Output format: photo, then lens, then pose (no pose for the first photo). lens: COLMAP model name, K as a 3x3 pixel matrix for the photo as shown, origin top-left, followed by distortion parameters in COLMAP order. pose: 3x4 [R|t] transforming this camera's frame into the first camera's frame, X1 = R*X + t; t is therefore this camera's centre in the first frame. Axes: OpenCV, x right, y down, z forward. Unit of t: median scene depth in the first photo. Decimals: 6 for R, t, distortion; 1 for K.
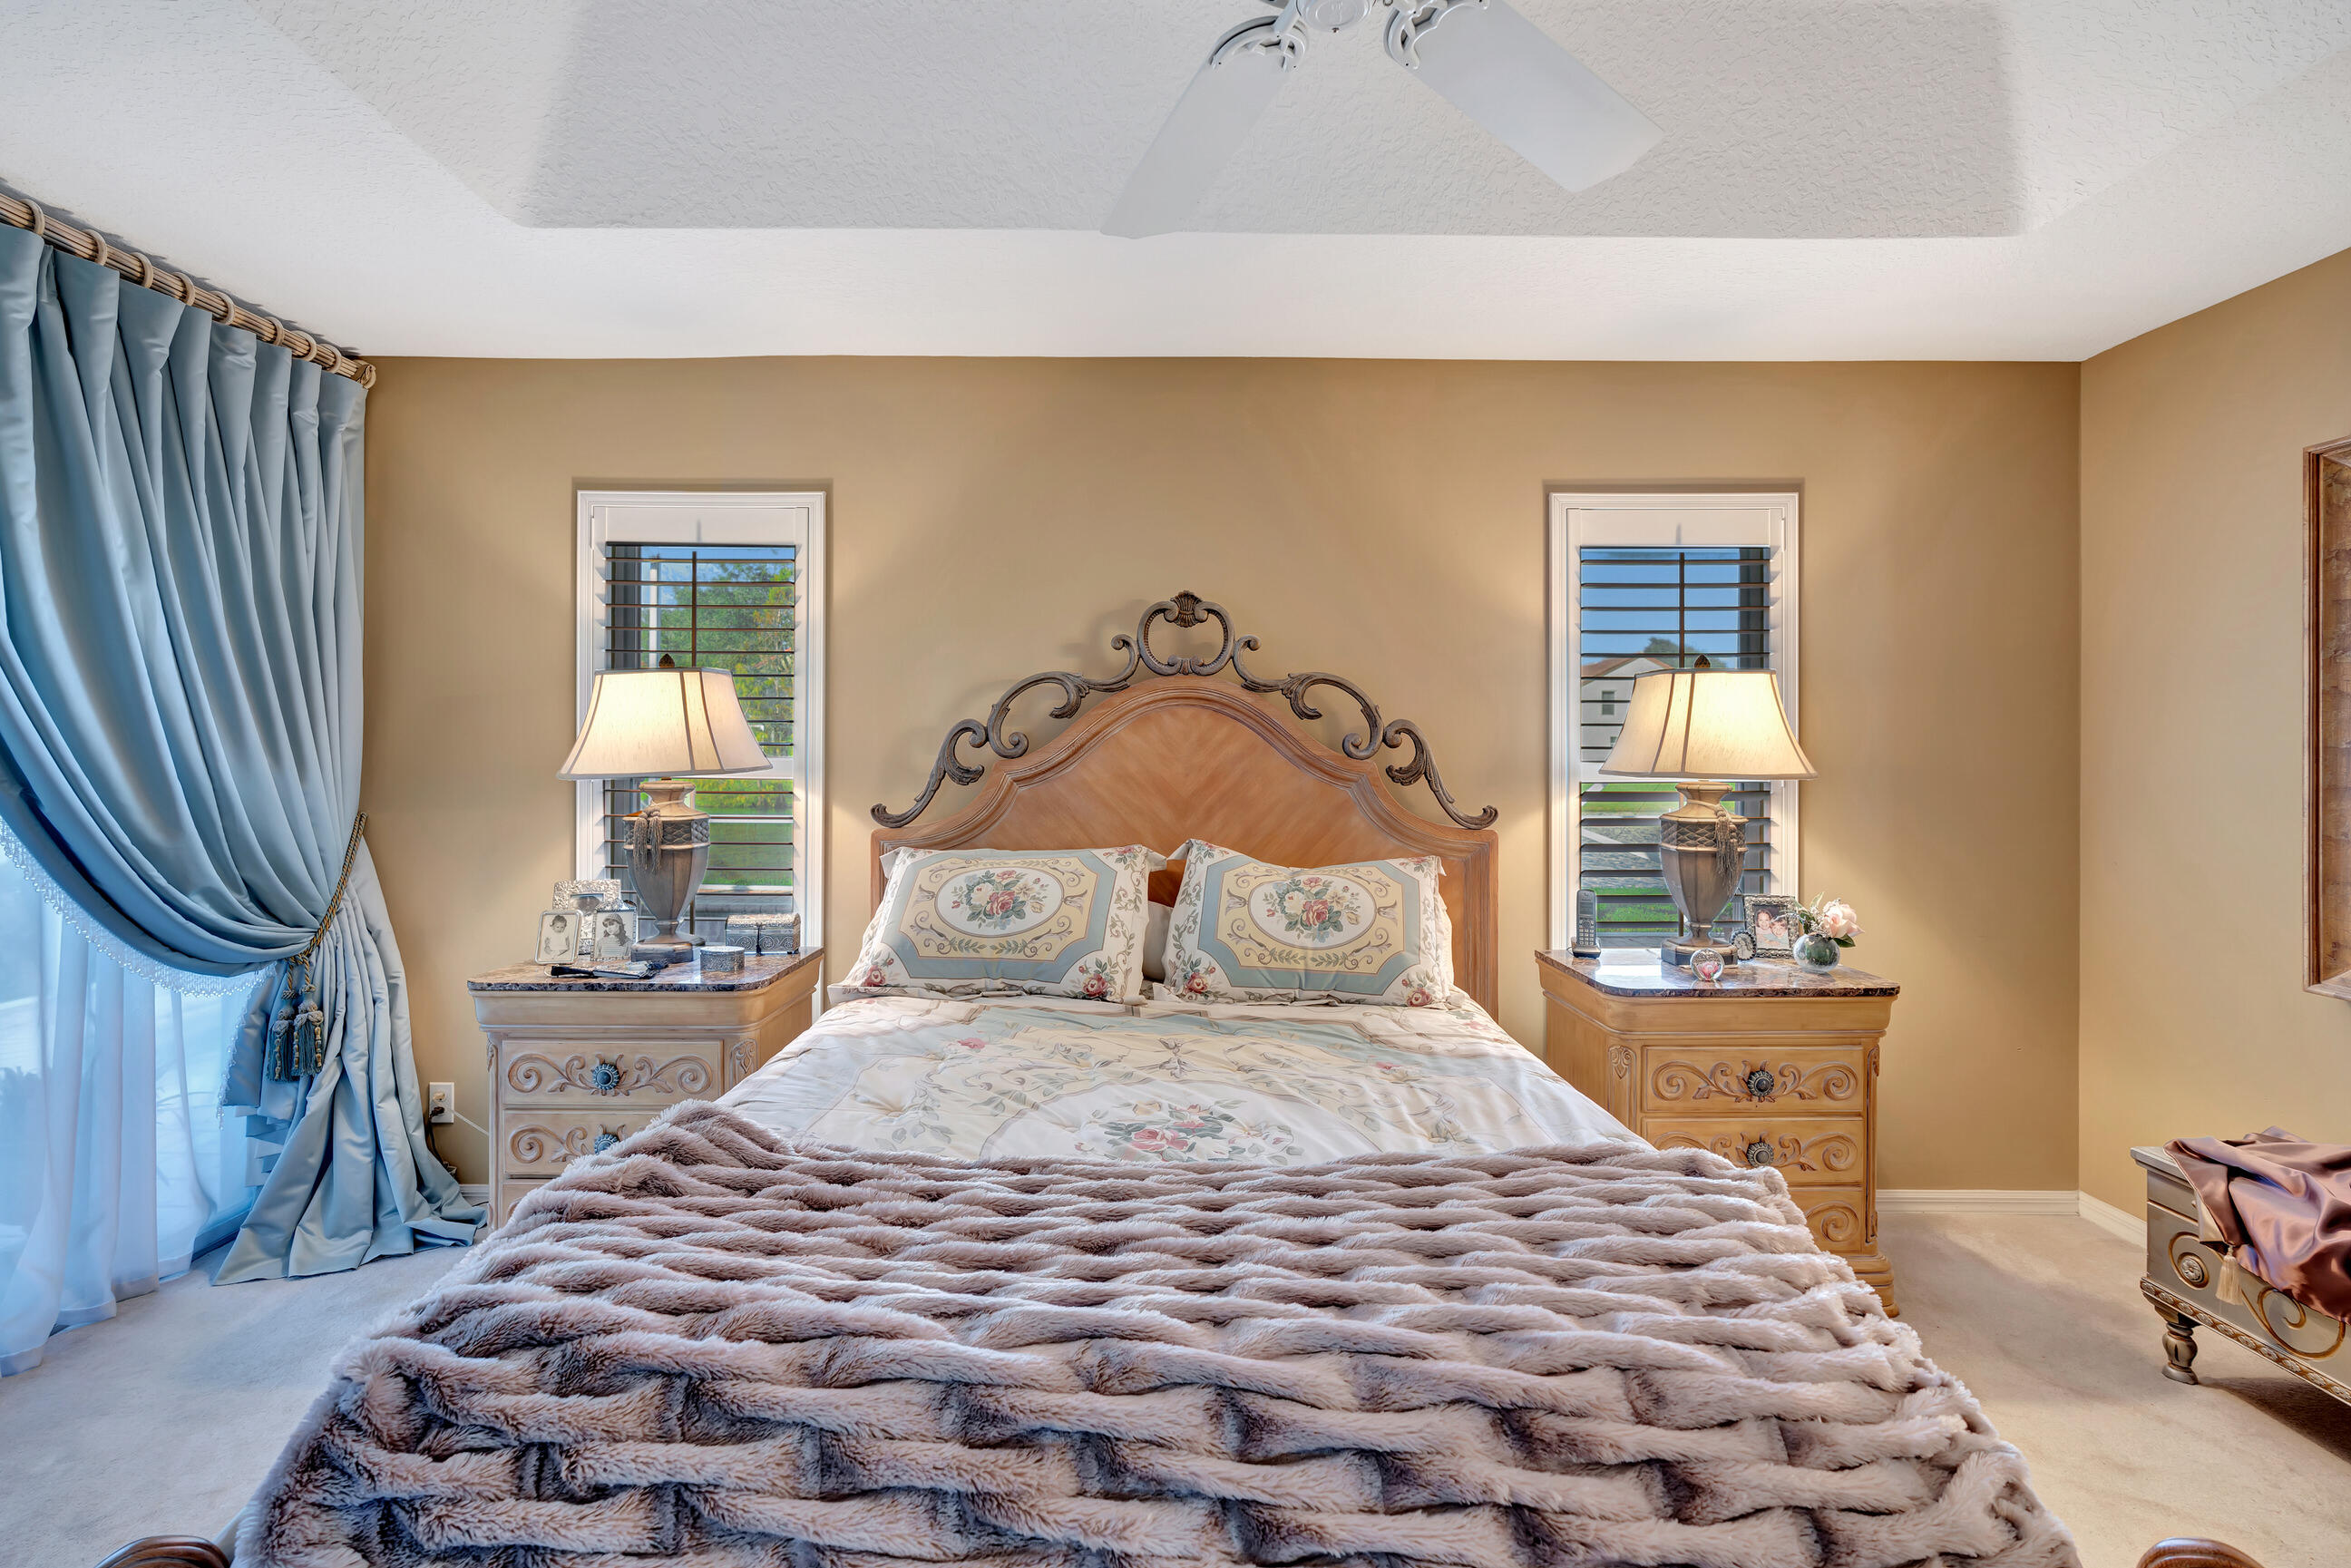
lens RADIAL K [[1065.6, 0, 1156.2], [0, 1065.6, 754.0], [0, 0, 1]] dist [-0.013908, 0.004301]
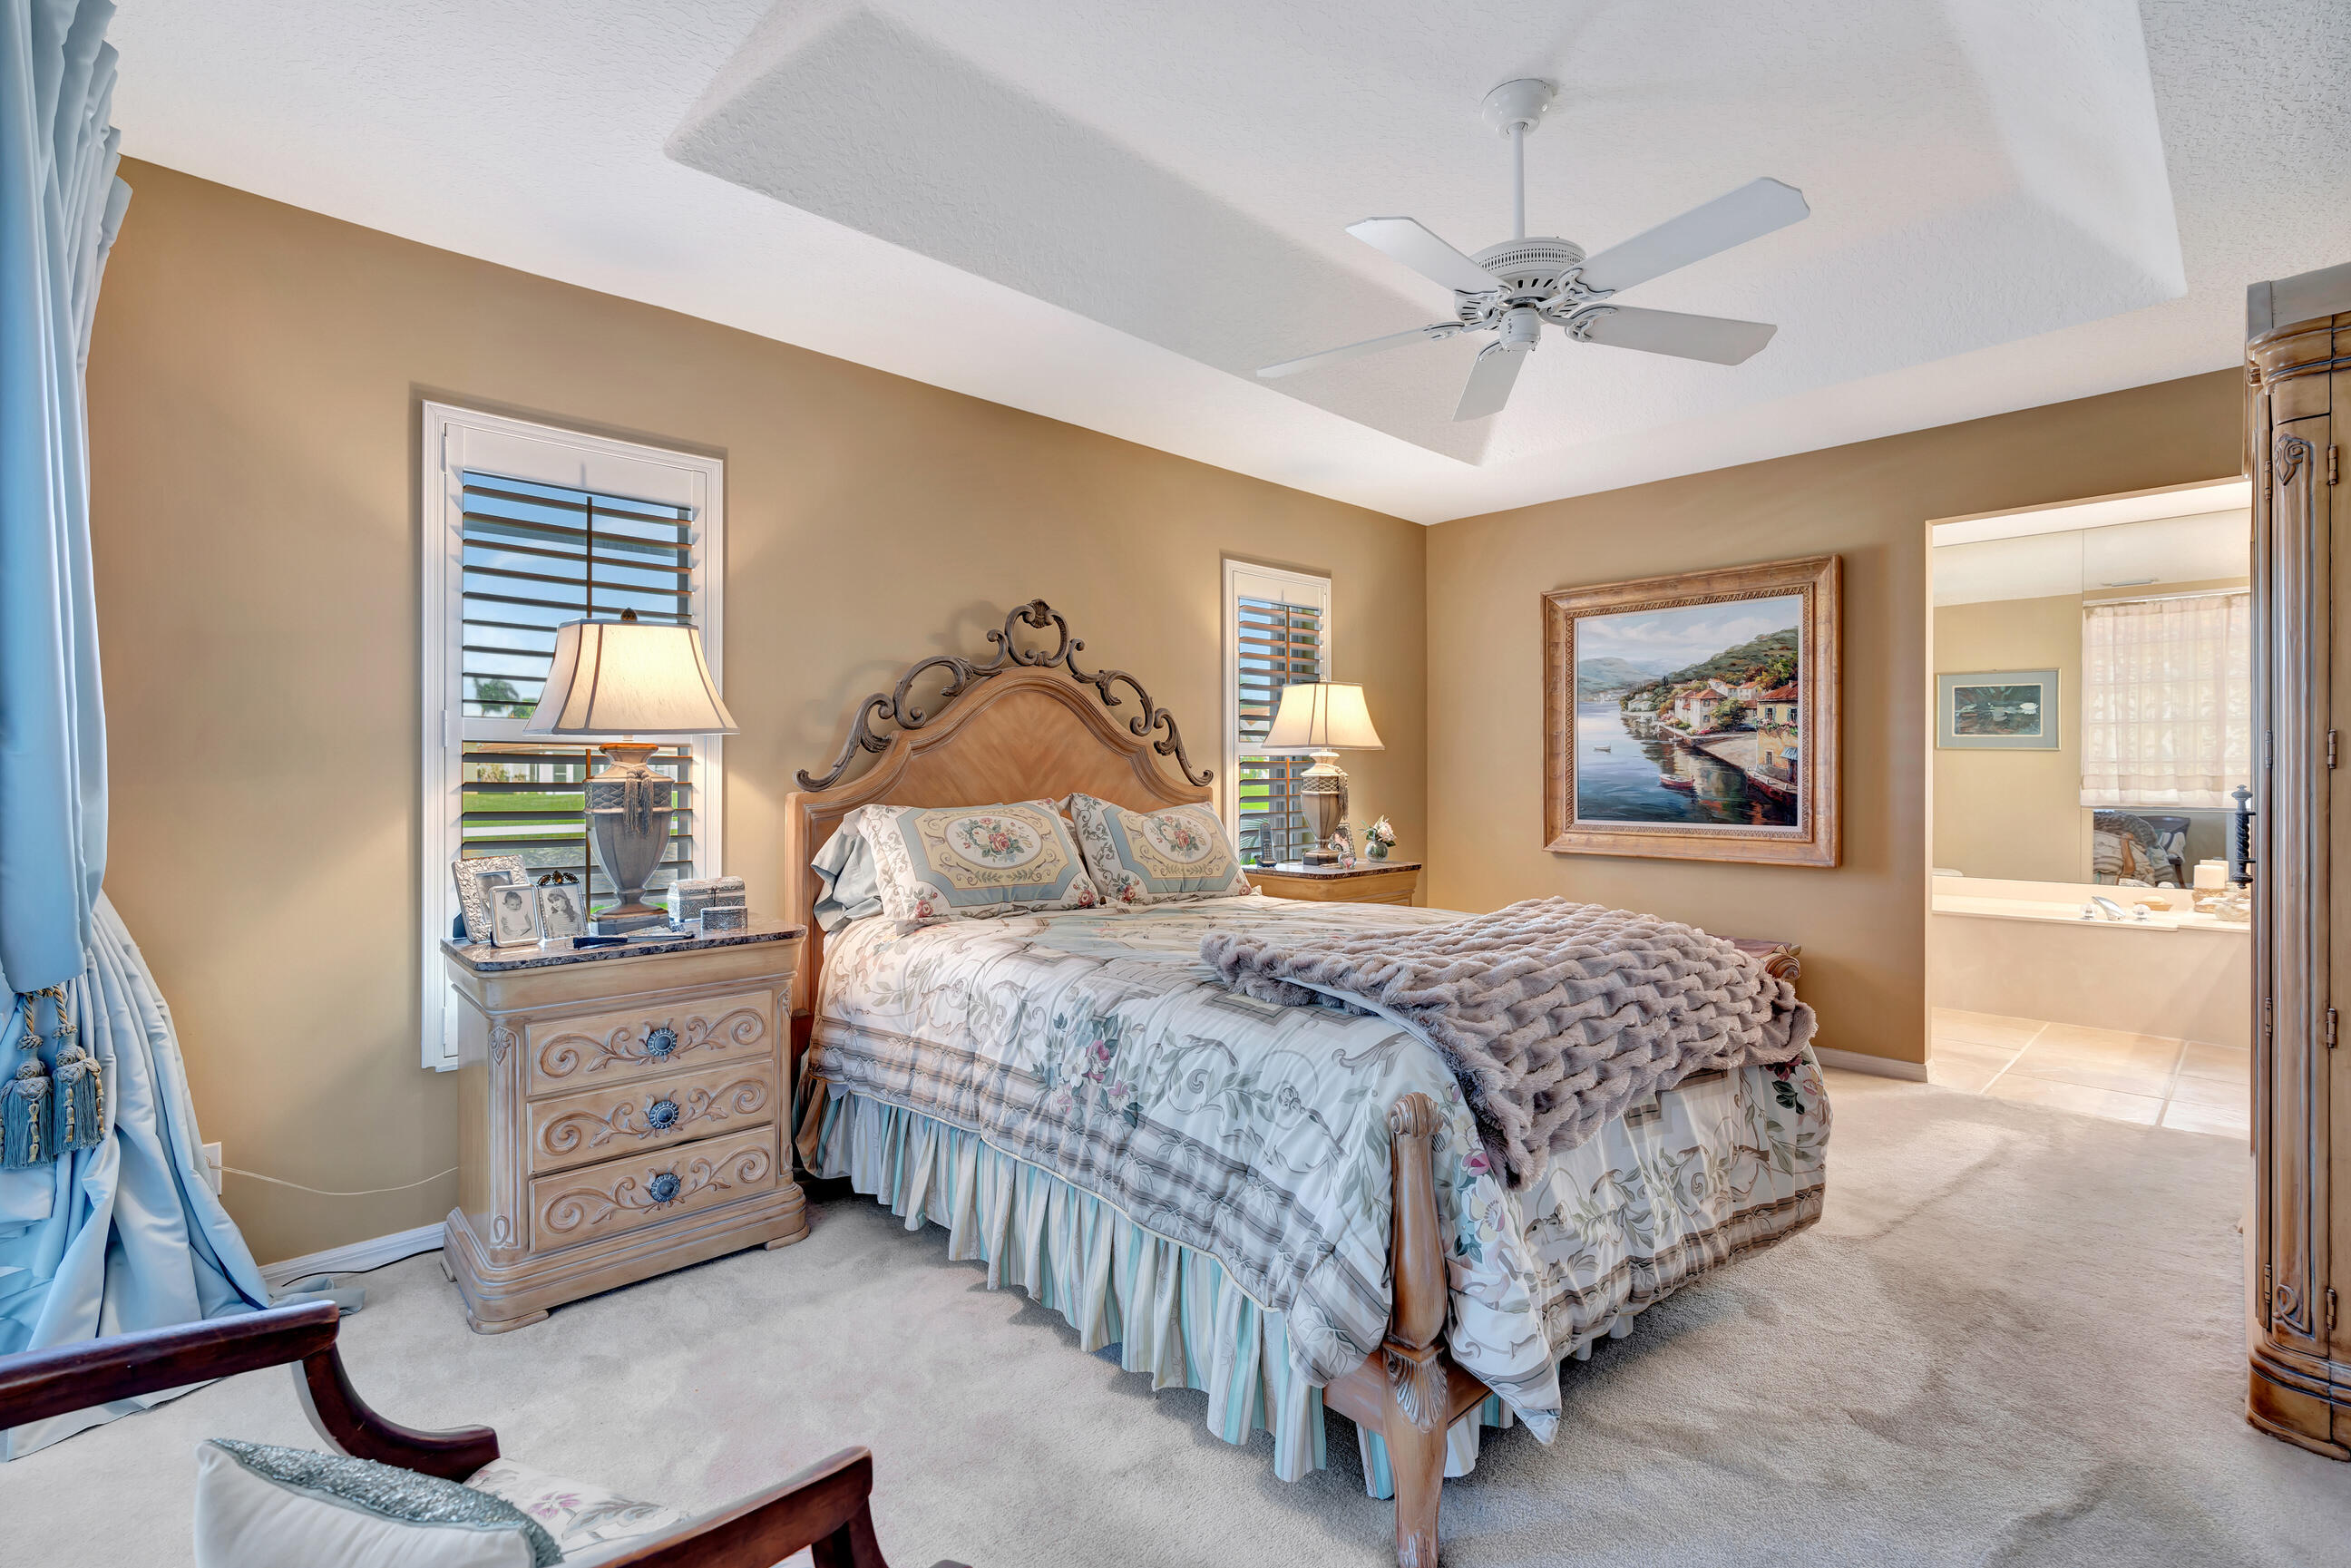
lens RADIAL K [[1077.1, 0, 1167.3], [0, 1077.1, 780.4], [0, 0, 1]] dist [-0.008122, 0.001327]
pose [[0.720427, -0.007438, 0.693491, -0.746664], [0.006885, 0.999970, 0.003573, 0.057244], [-0.693497, 0.002200, 0.720456, -0.018970]]
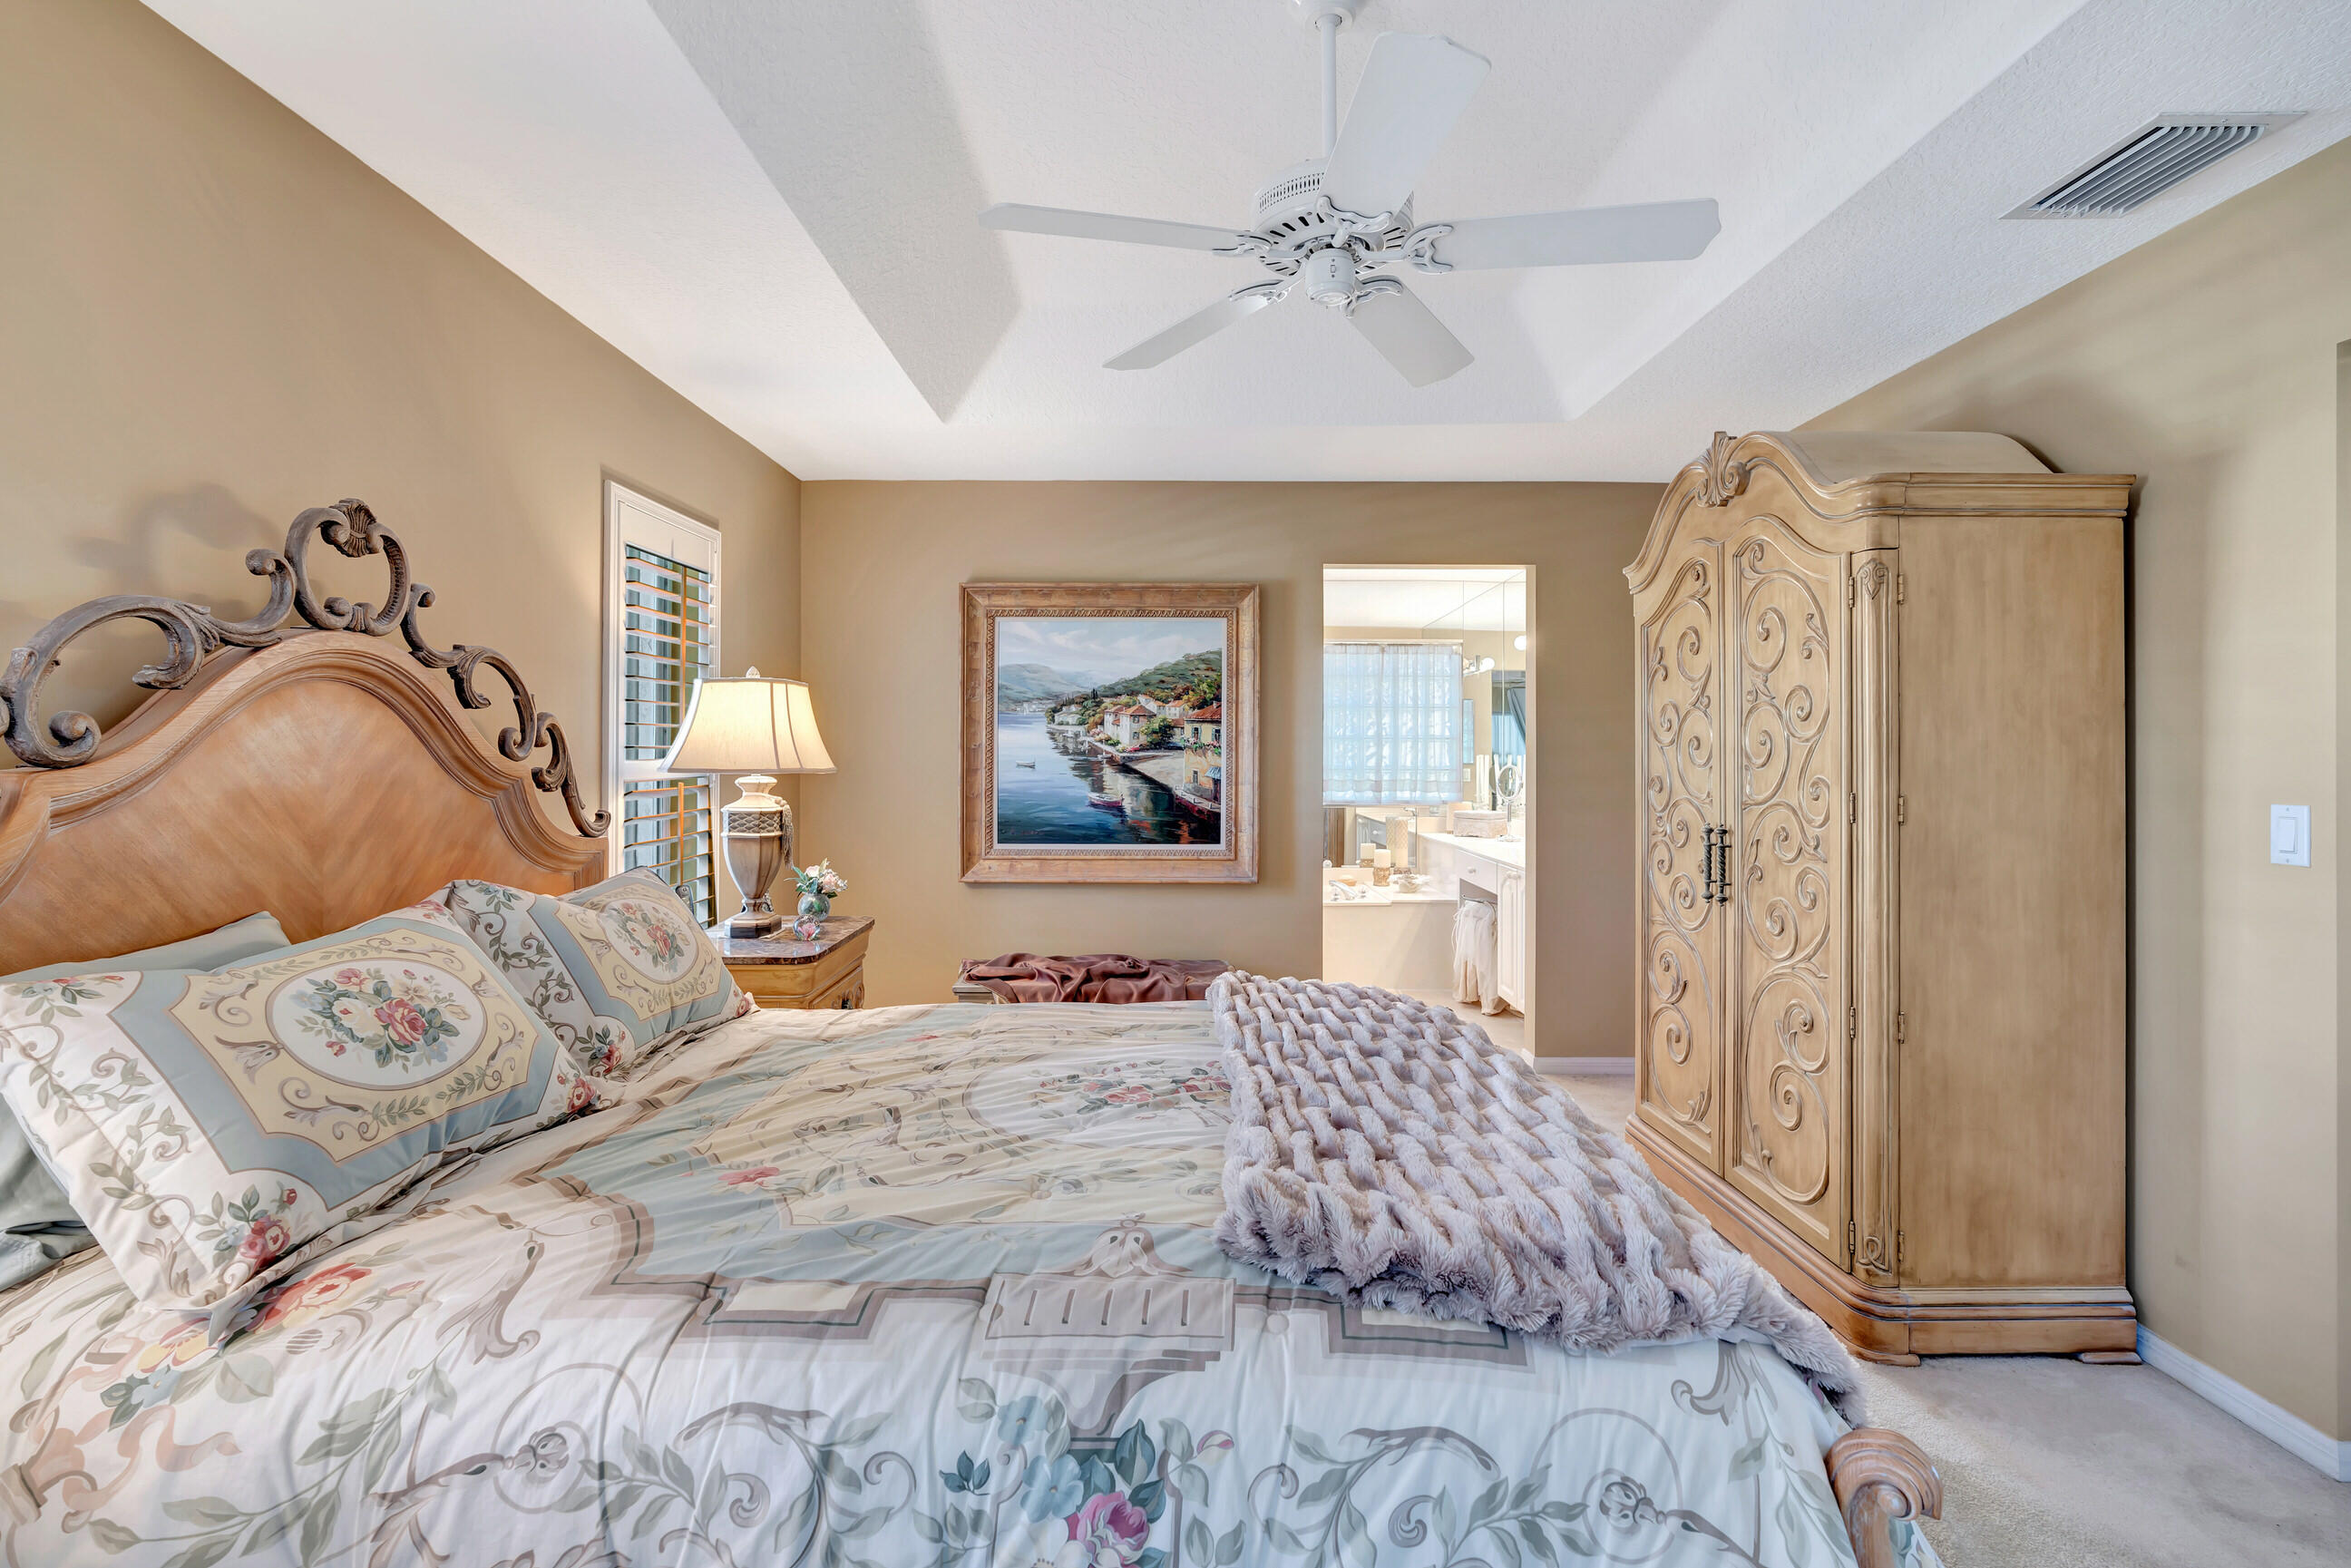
lens RADIAL K [[1083.7, 0, 1179.1], [0, 1083.7, 747.4], [0, 0, 1]] dist [-0.020732, 0.010424]
pose [[-0.009399, 0.001510, 0.999955, -0.620739], [0.004070, 0.999991, -0.001472, -0.002220], [-0.999948, 0.004056, -0.009405, 0.514909]]
